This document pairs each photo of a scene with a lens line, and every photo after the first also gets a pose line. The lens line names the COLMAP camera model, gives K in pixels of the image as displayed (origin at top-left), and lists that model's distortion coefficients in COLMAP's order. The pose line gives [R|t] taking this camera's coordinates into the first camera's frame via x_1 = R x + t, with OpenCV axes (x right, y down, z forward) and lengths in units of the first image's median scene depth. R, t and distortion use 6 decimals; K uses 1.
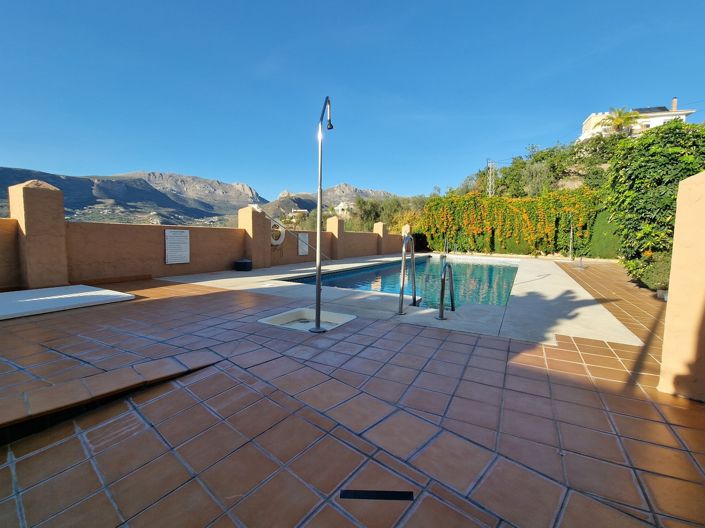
lens RADIAL K [[289.8, 0, 348.6], [0, 289.8, 259.2], [0, 0, 1]] dist [-0.000931, -0.000018]
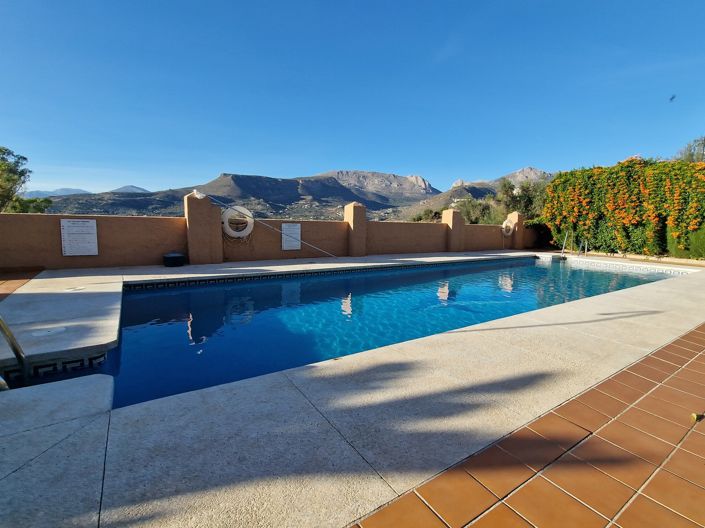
lens RADIAL K [[299.0, 0, 352.5], [0, 299.0, 264.0], [0, 0, 1]] dist [0.000501, -0.000072]
pose [[0.899868, 0.058580, -0.432211, 0.185123], [-0.039334, 0.997801, 0.053345, -0.013180], [0.434386, -0.031003, 0.900193, 0.151752]]
